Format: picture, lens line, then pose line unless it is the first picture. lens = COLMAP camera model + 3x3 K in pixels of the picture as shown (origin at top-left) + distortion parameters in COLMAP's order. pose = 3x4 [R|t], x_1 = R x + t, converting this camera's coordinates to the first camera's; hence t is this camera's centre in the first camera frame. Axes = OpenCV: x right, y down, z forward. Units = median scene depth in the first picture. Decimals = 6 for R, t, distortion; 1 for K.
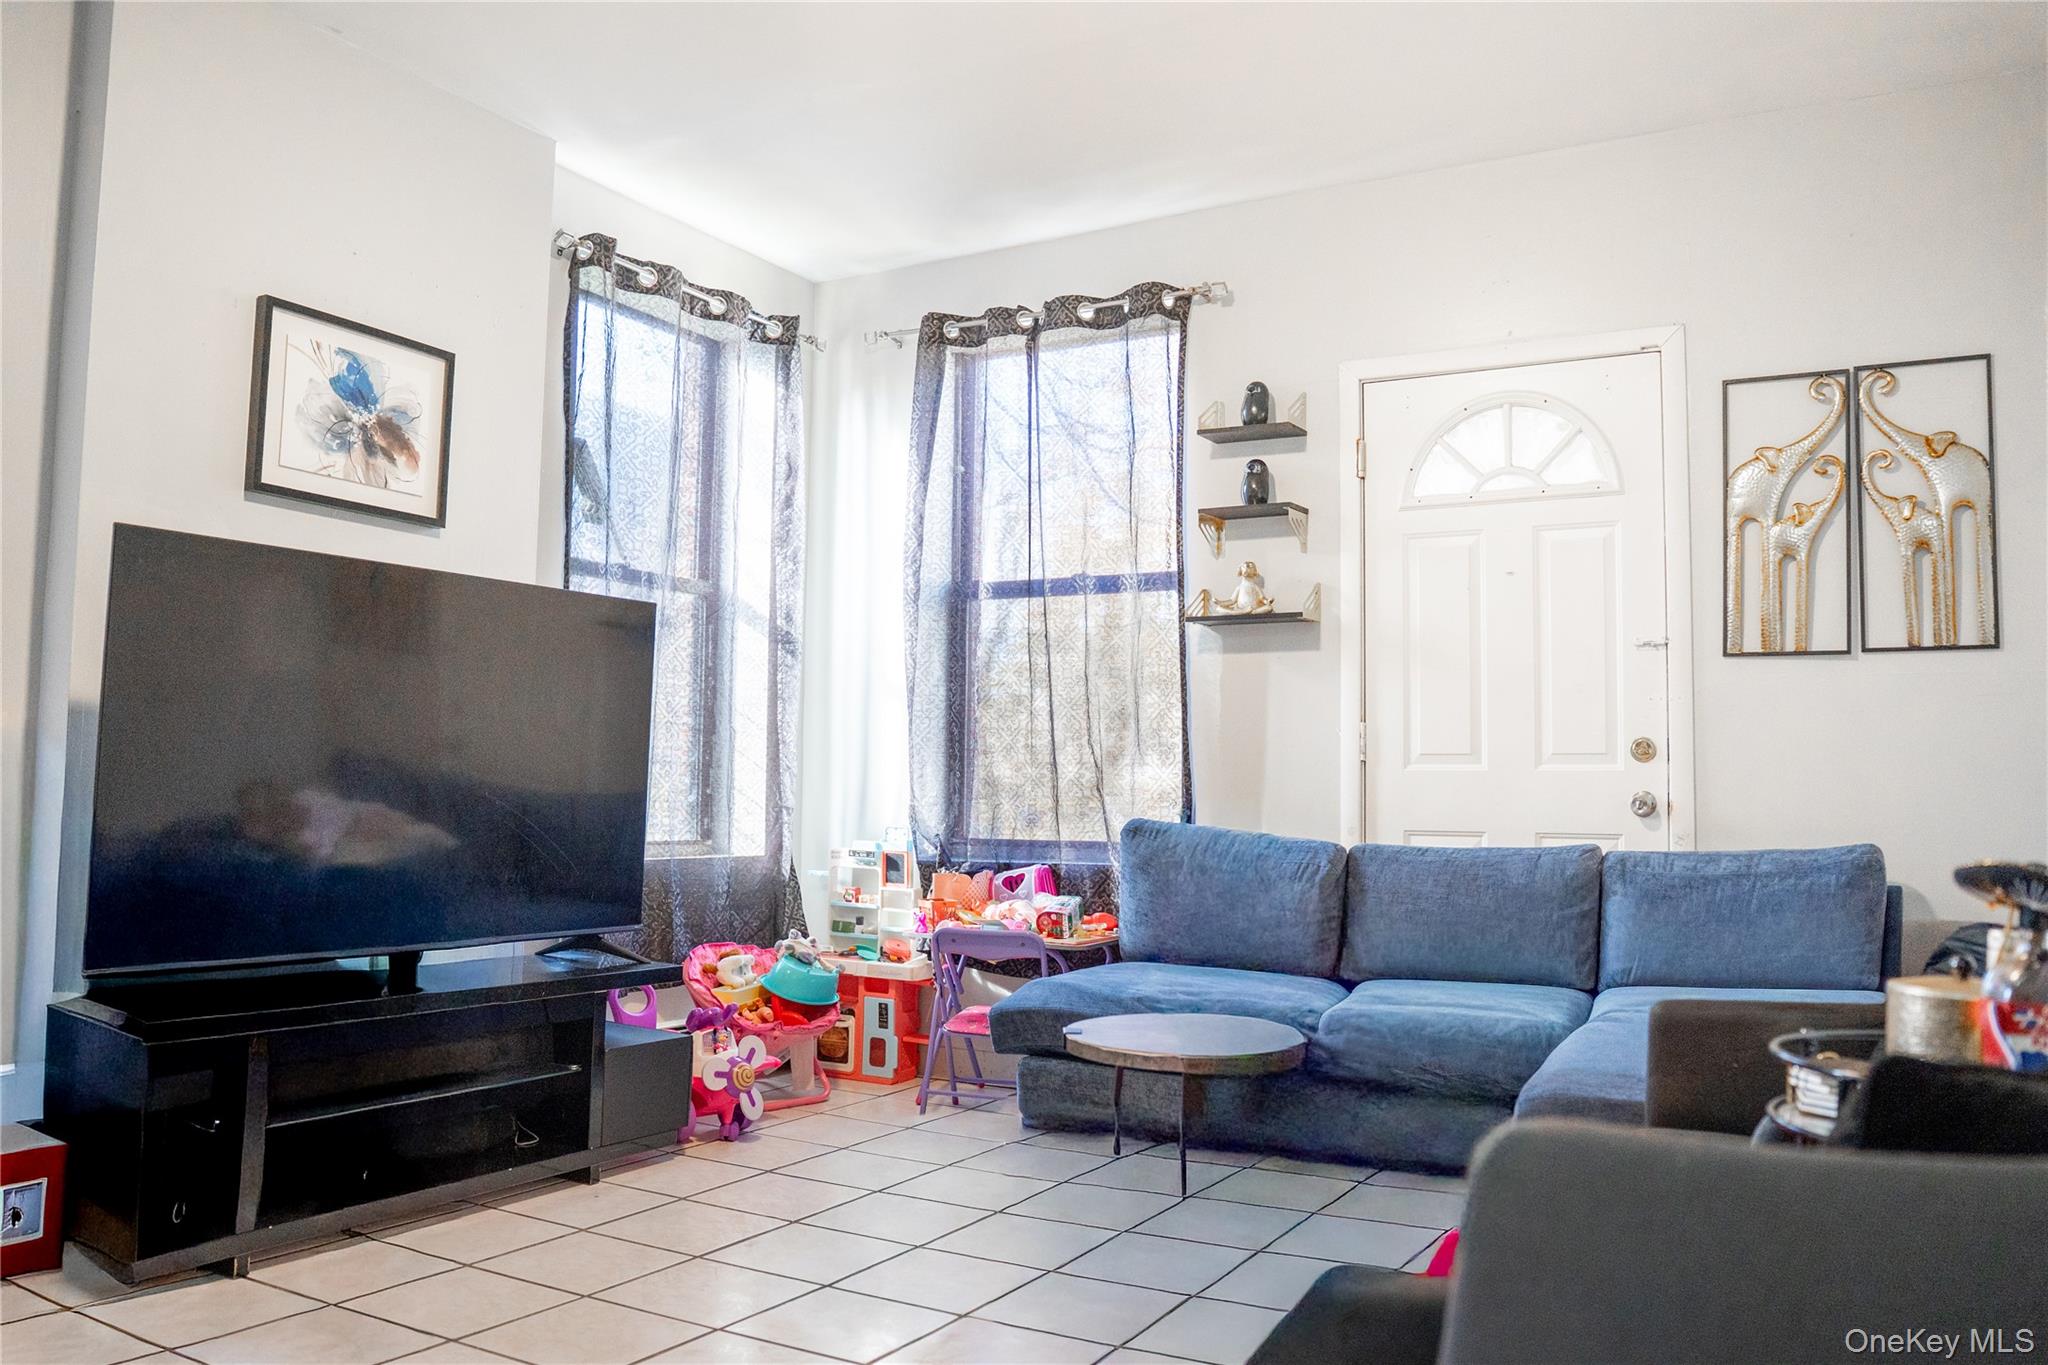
lens RADIAL K [[1709.7, 0, 1020.7], [0, 1709.7, 675.4], [0, 0, 1]] dist [-0.003084, 0.011388]
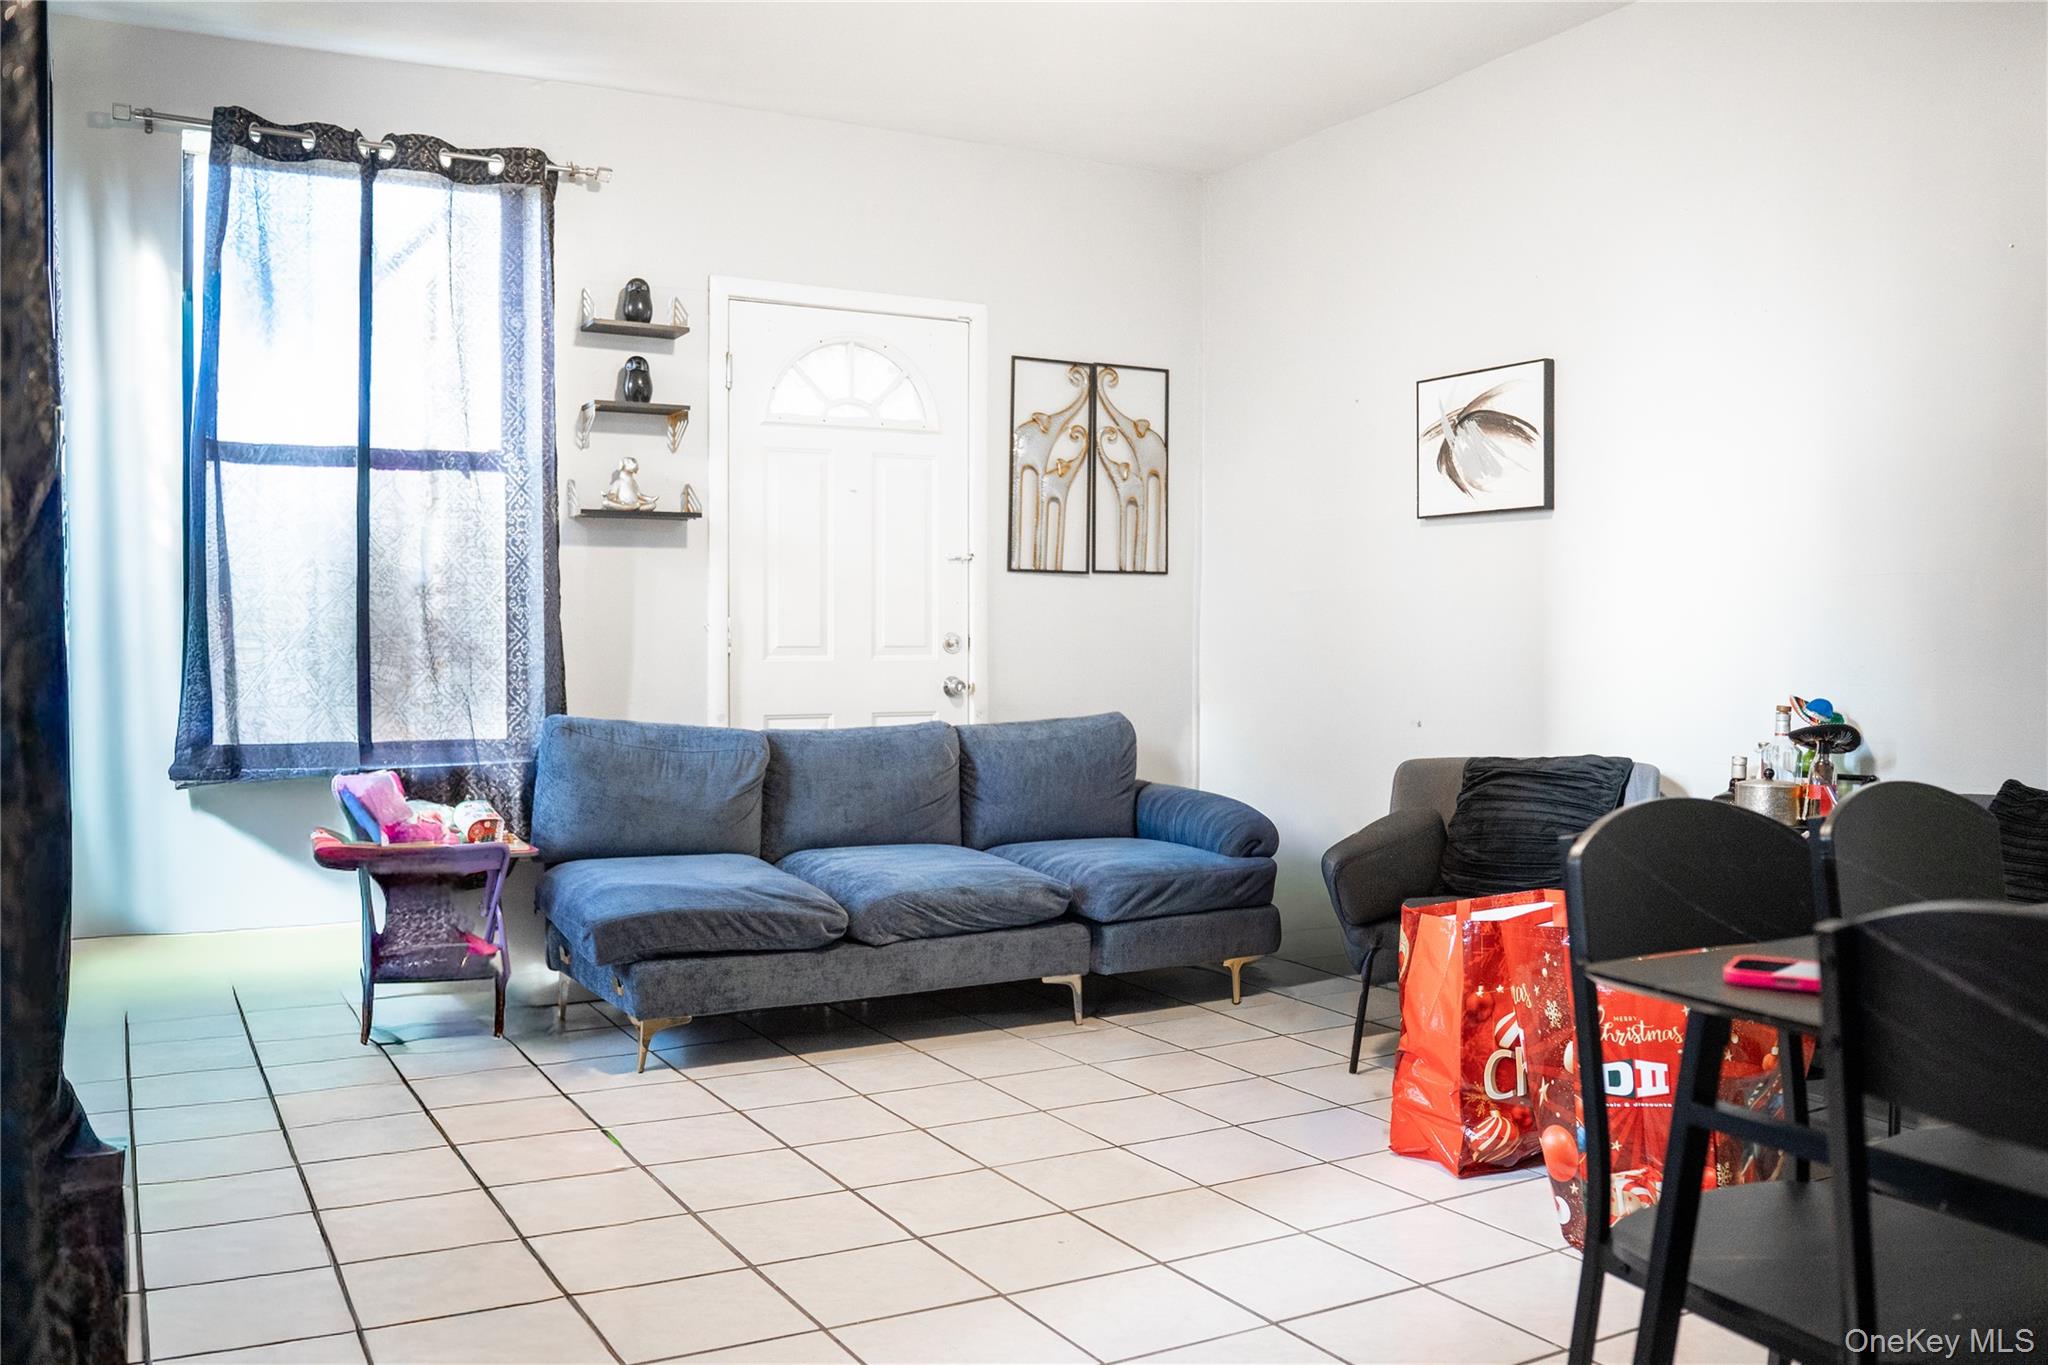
lens RADIAL K [[1709.7, 0, 1017.2], [0, 1709.7, 684.6], [0, 0, 1]] dist [-0.003084, 0.011388]
pose [[0.556549, -0.032502, 0.830179, -0.626260], [-0.050672, 0.996046, 0.072966, -0.019664], [-0.829268, -0.082676, 0.552702, 0.257124]]
